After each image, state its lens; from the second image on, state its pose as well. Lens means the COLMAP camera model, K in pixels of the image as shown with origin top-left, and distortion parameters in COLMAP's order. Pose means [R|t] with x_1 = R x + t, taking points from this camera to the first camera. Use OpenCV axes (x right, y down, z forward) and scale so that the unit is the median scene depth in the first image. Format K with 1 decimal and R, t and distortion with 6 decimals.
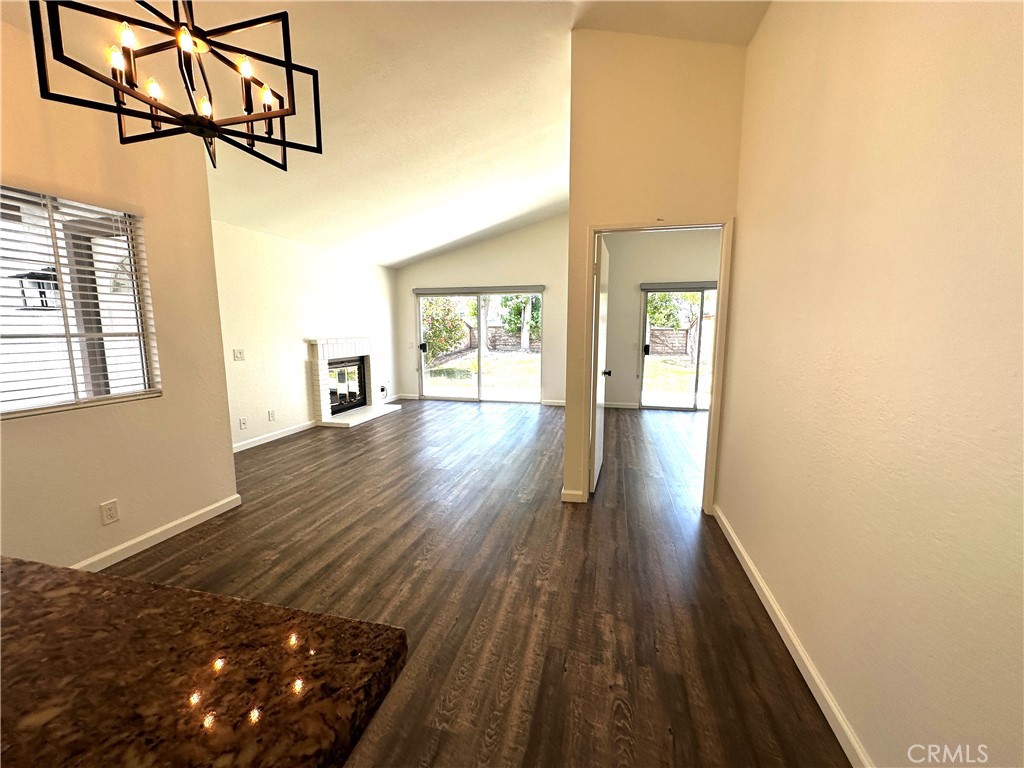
lens RADIAL K [[410.5, 0, 509.8], [0, 410.5, 384.3], [0, 0, 1]] dist [0.001225, 0.000033]
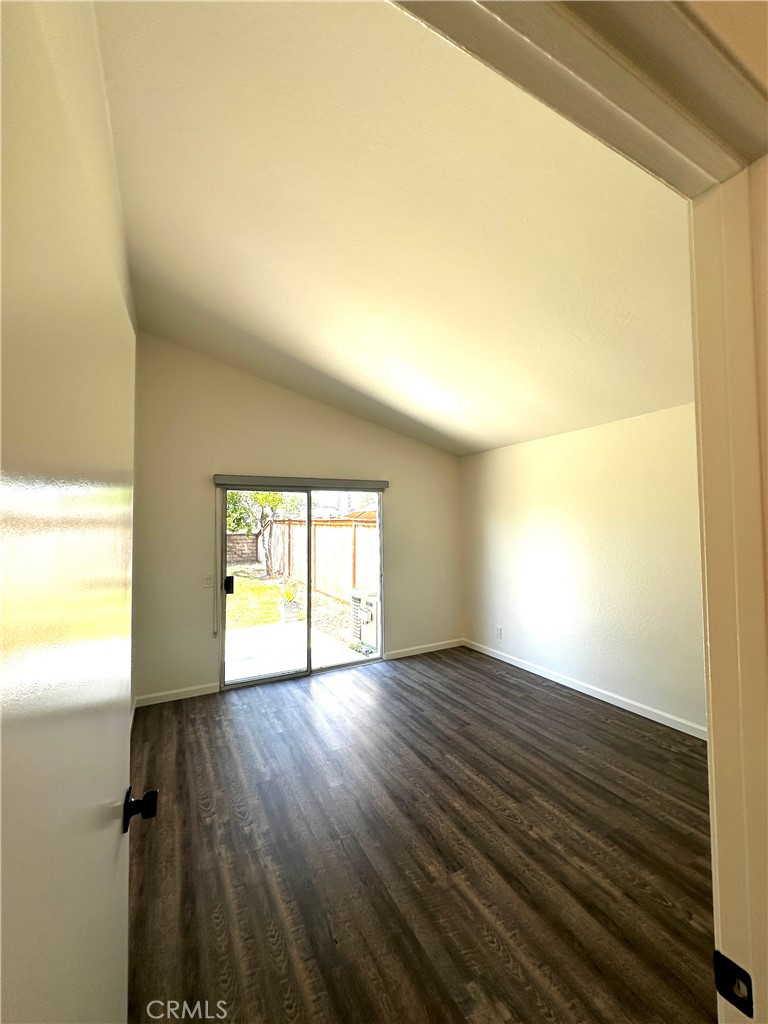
lens RADIAL K [[410.6, 0, 384.0], [0, 410.6, 512.0], [0, 0, 1]] dist [-0.000131, -0.000288]
pose [[0.745224, 0.014020, 0.666667, 0.205090], [0.102187, 0.985568, -0.134955, -0.165532], [-0.658938, 0.168696, 0.733036, 0.785101]]
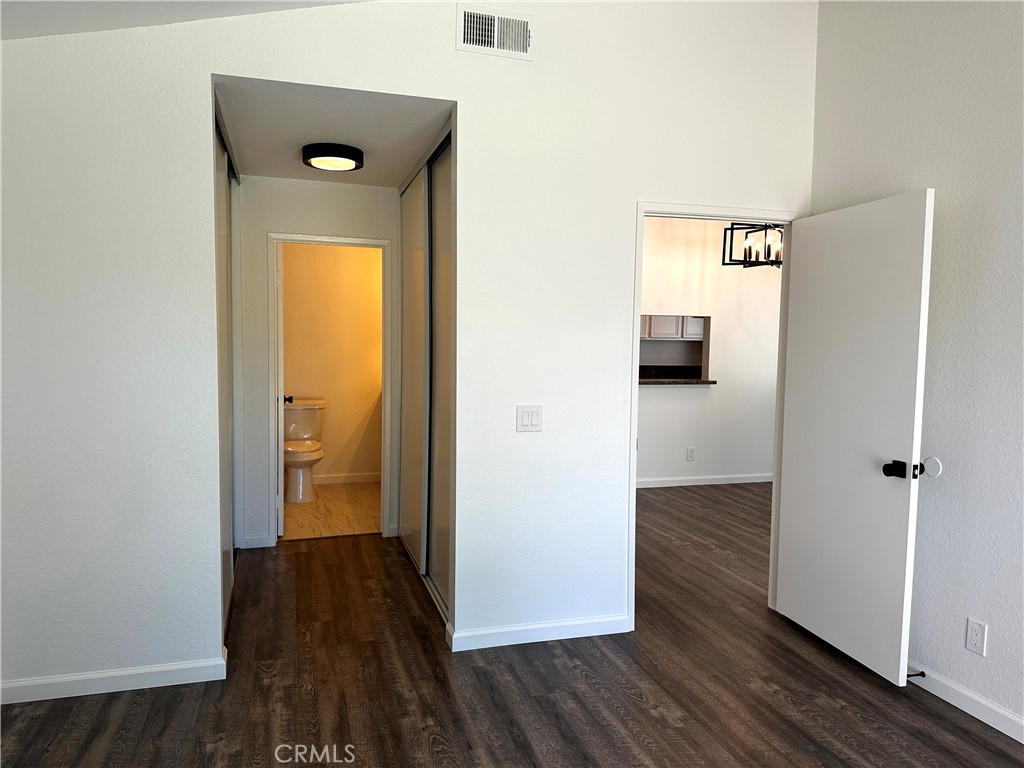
lens RADIAL K [[721.9, 0, 512.0], [0, 721.9, 384.0], [0, 0, 1]] dist [0.045109, -0.059885]
pose [[-0.855012, 0.018171, -0.518291, 1.084225], [-0.088799, 0.979497, 0.180831, -0.240283], [0.510950, 0.200636, -0.835868, 1.580357]]
